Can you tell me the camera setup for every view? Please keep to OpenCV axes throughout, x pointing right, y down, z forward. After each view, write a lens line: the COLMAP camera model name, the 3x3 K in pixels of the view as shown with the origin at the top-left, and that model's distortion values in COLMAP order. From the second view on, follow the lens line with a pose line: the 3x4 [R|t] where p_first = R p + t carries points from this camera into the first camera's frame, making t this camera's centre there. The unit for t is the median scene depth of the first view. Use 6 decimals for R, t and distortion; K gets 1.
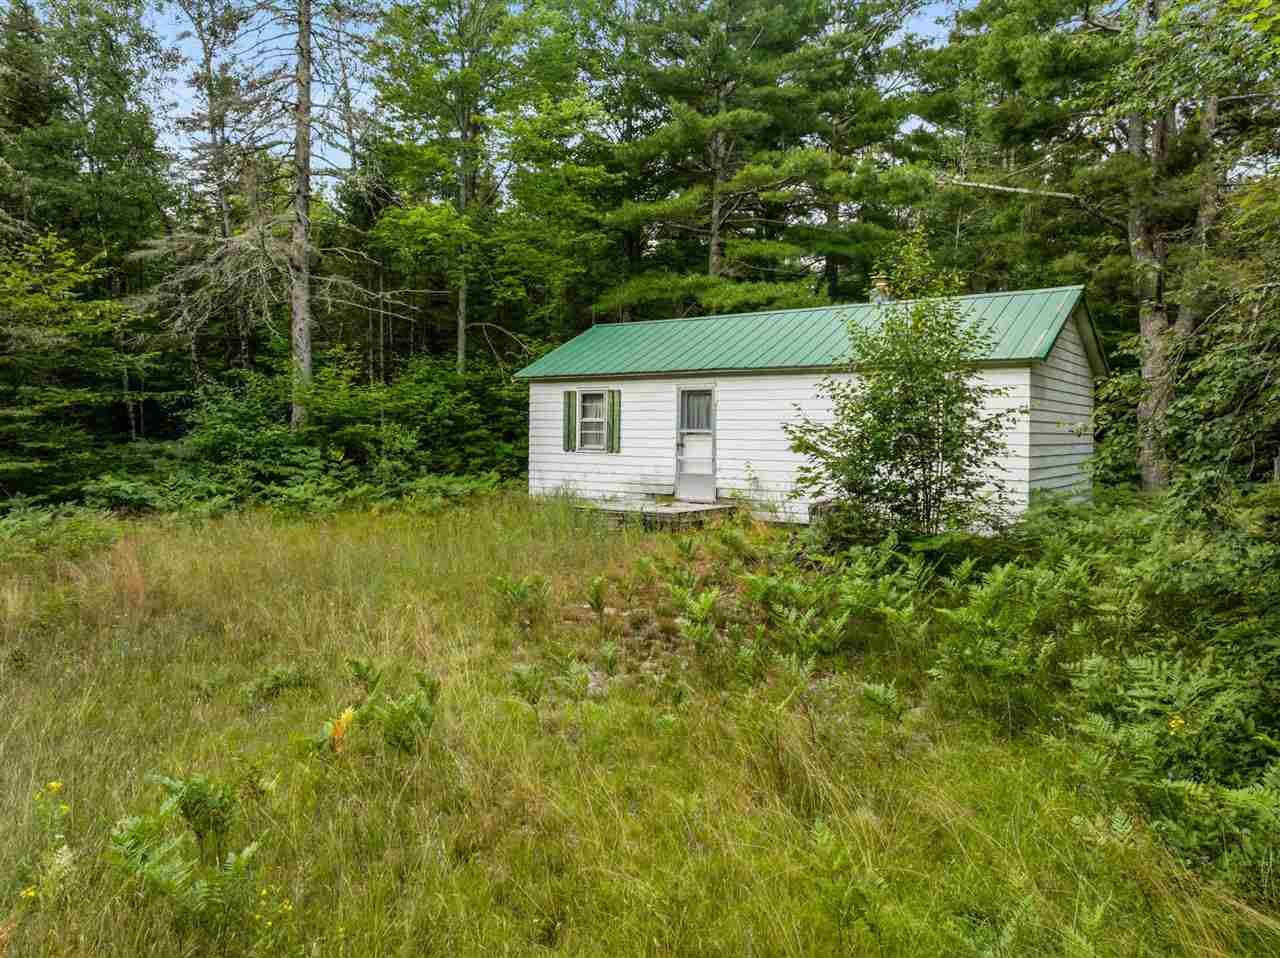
lens RADIAL K [[907.0, 0, 639.3], [0, 907.0, 445.7], [0, 0, 1]] dist [-0.039002, -0.000357]
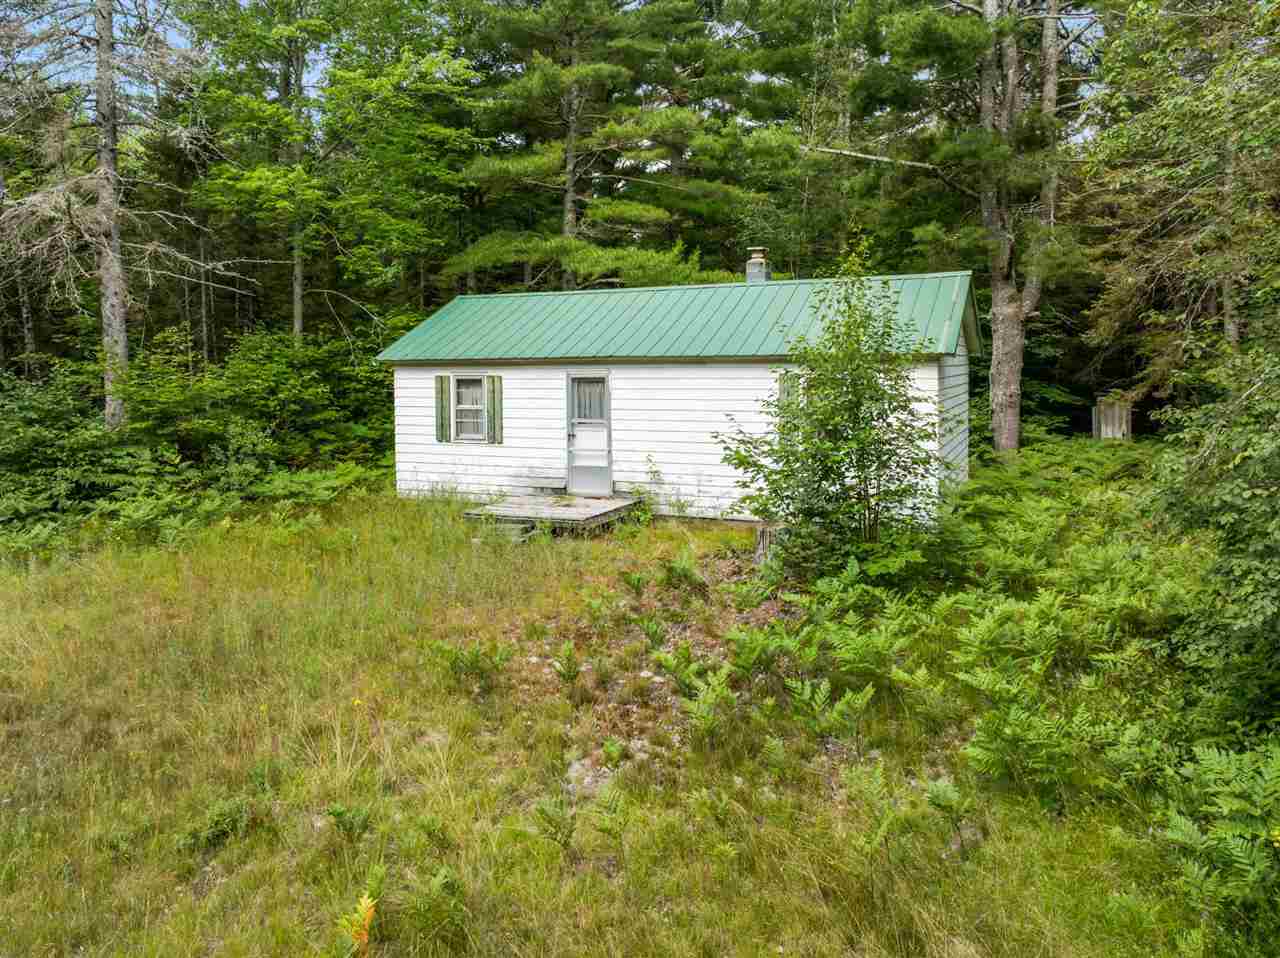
lens RADIAL K [[907.0, 0, 578.5], [0, 907.0, 355.9], [0, 0, 1]] dist [-0.039002, -0.000357]
pose [[0.977802, -0.028267, 0.207617, -0.130419], [0.023813, 0.999430, 0.023925, -0.098300], [-0.208175, -0.018450, 0.977918, 0.076974]]
